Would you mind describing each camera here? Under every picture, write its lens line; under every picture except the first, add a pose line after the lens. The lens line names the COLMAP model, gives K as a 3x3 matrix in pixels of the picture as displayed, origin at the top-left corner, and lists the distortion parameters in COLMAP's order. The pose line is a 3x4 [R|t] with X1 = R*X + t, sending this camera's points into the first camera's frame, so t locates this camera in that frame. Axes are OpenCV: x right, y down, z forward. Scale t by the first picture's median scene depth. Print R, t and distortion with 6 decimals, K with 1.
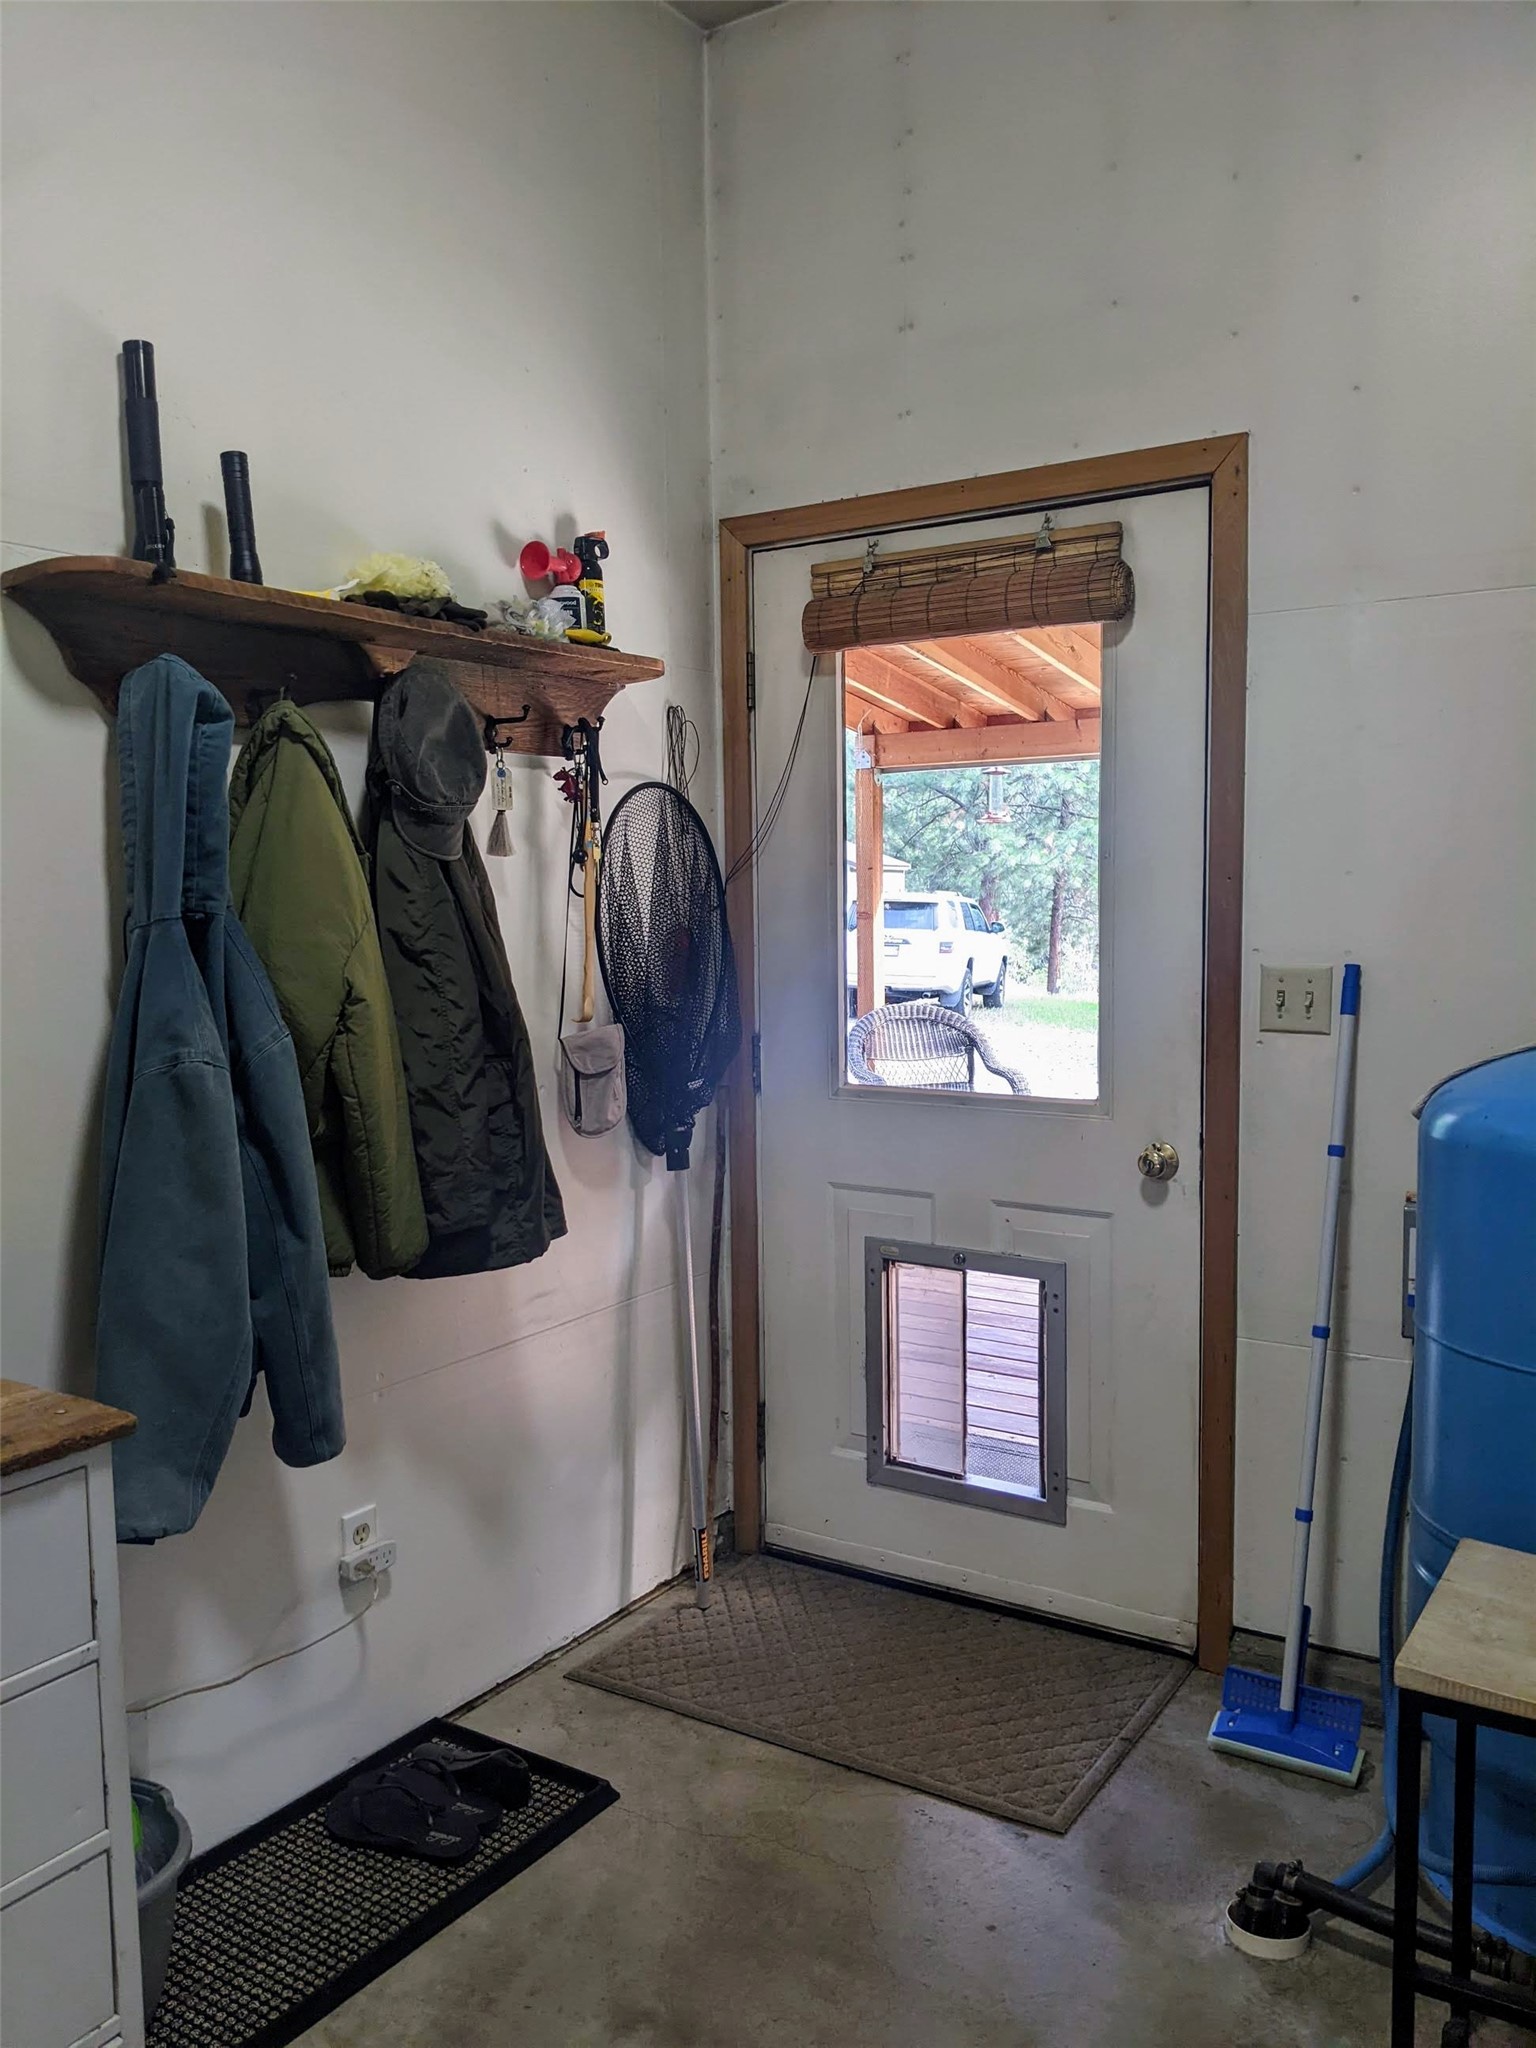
lens RADIAL K [[1640.7, 0, 784.5], [0, 1640.7, 1034.2], [0, 0, 1]] dist [0.065405, -0.129342]
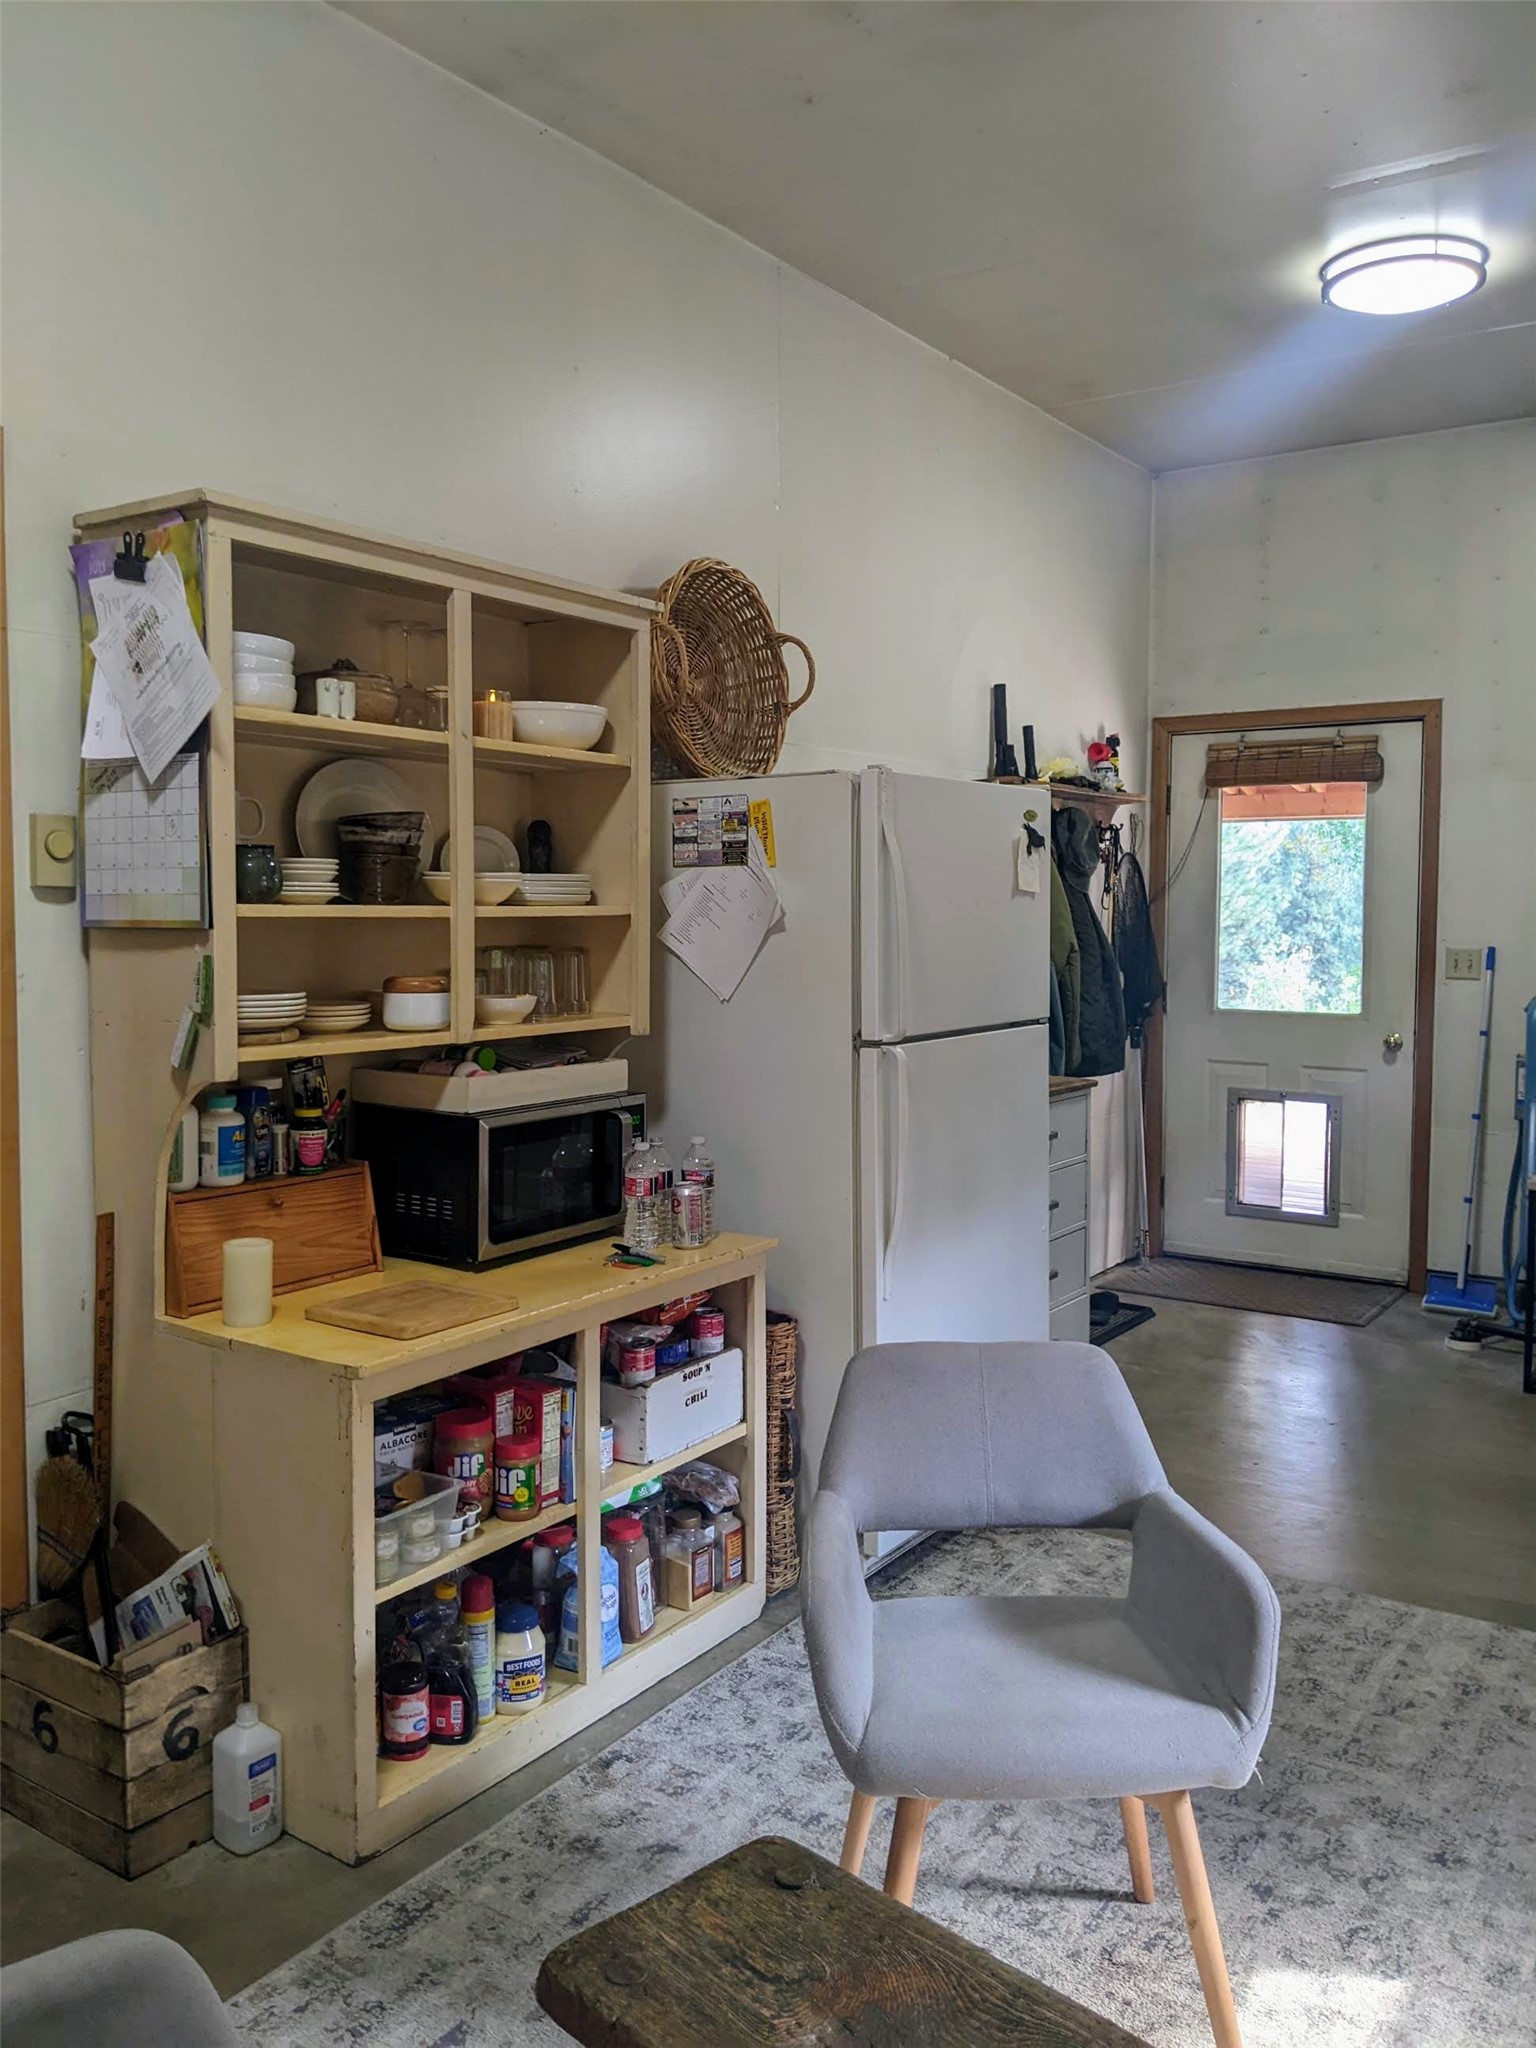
lens RADIAL K [[1640.7, 0, 766.5], [0, 1640.7, 1001.1], [0, 0, 1]] dist [0.065405, -0.129342]
pose [[0.999372, 0.015400, -0.031905, -0.478102], [-0.016296, 0.999474, -0.028023, 0.094403], [0.031456, 0.028525, 0.999098, -1.062433]]
